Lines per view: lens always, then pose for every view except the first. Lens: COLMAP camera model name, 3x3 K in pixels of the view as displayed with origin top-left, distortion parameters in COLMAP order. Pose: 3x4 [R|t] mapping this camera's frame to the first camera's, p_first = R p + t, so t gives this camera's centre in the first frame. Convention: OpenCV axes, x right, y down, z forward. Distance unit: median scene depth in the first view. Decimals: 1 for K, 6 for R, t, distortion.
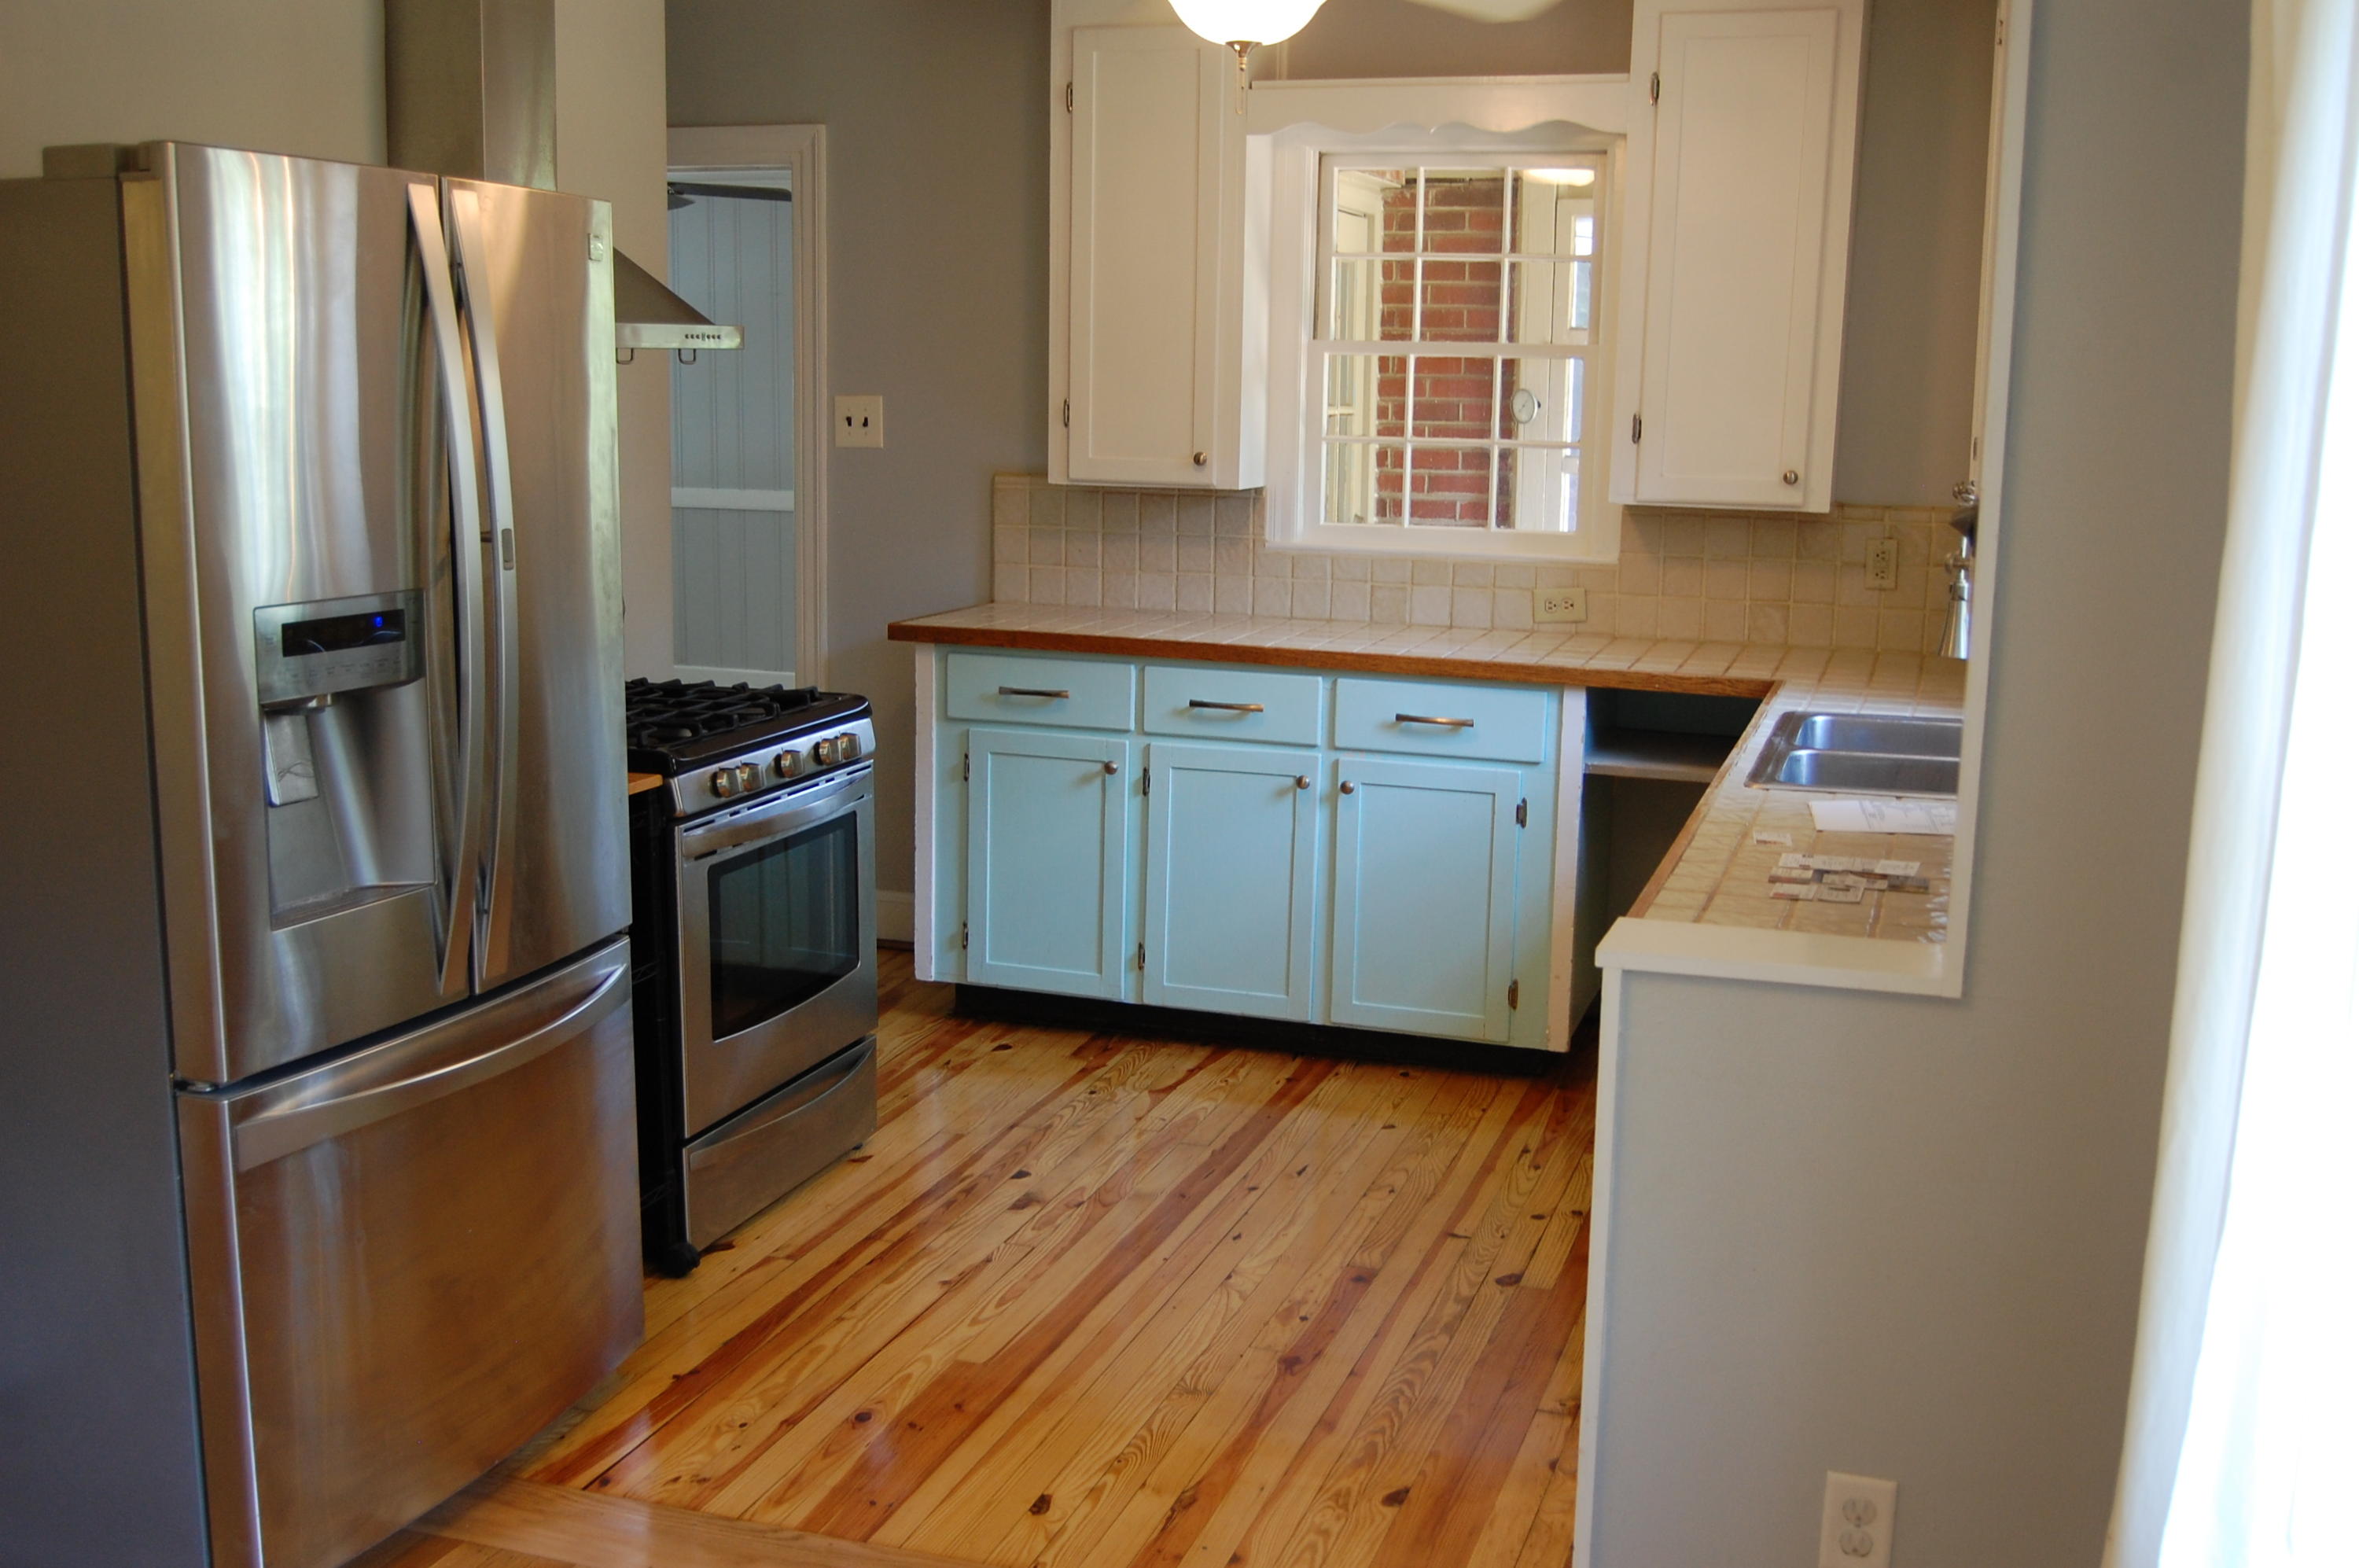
lens RADIAL K [[2390.7, 0, 1174.4], [0, 2390.7, 787.3], [0, 0, 1]] dist [-0.065847, 0.000000]
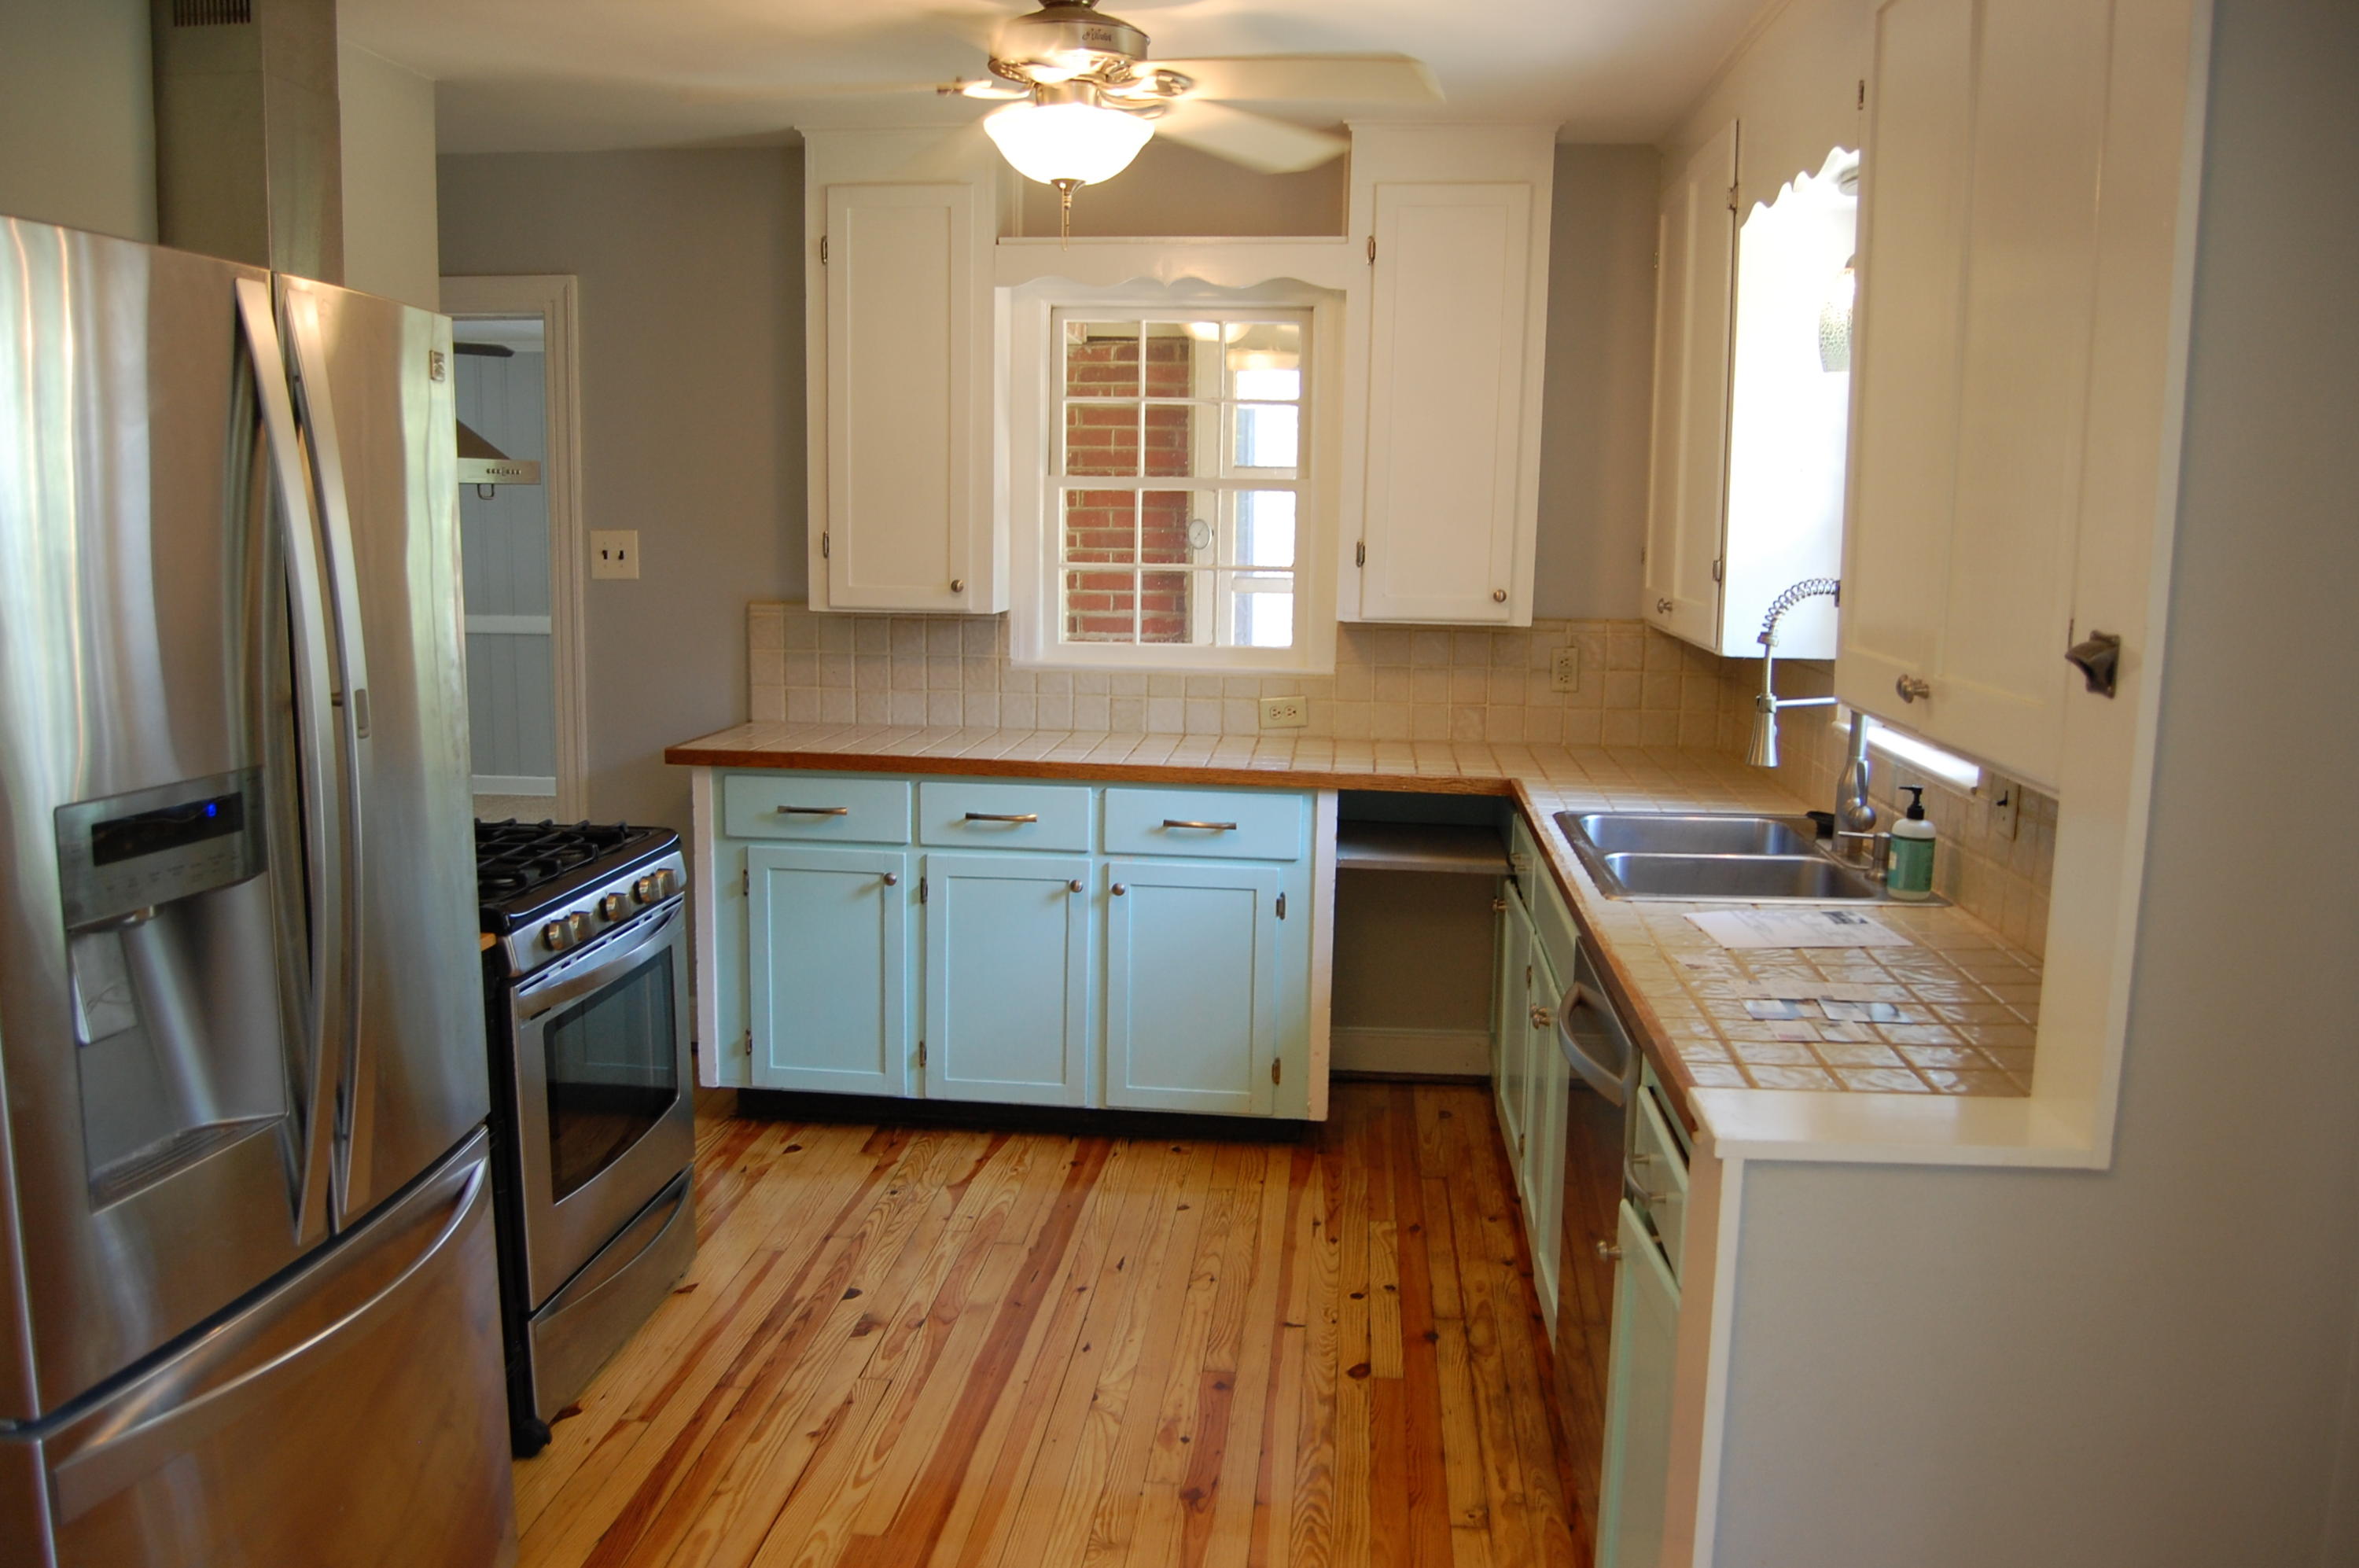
lens RADIAL K [[1857.3, 0, 1185.1], [0, 1857.3, 783.1], [0, 0, 1]] dist [-0.094891, 0.035170]
pose [[0.974658, -0.035421, 0.220877, -0.085704], [0.040924, 0.998954, -0.020386, -0.030991], [-0.219924, 0.028909, 0.975089, 0.186596]]
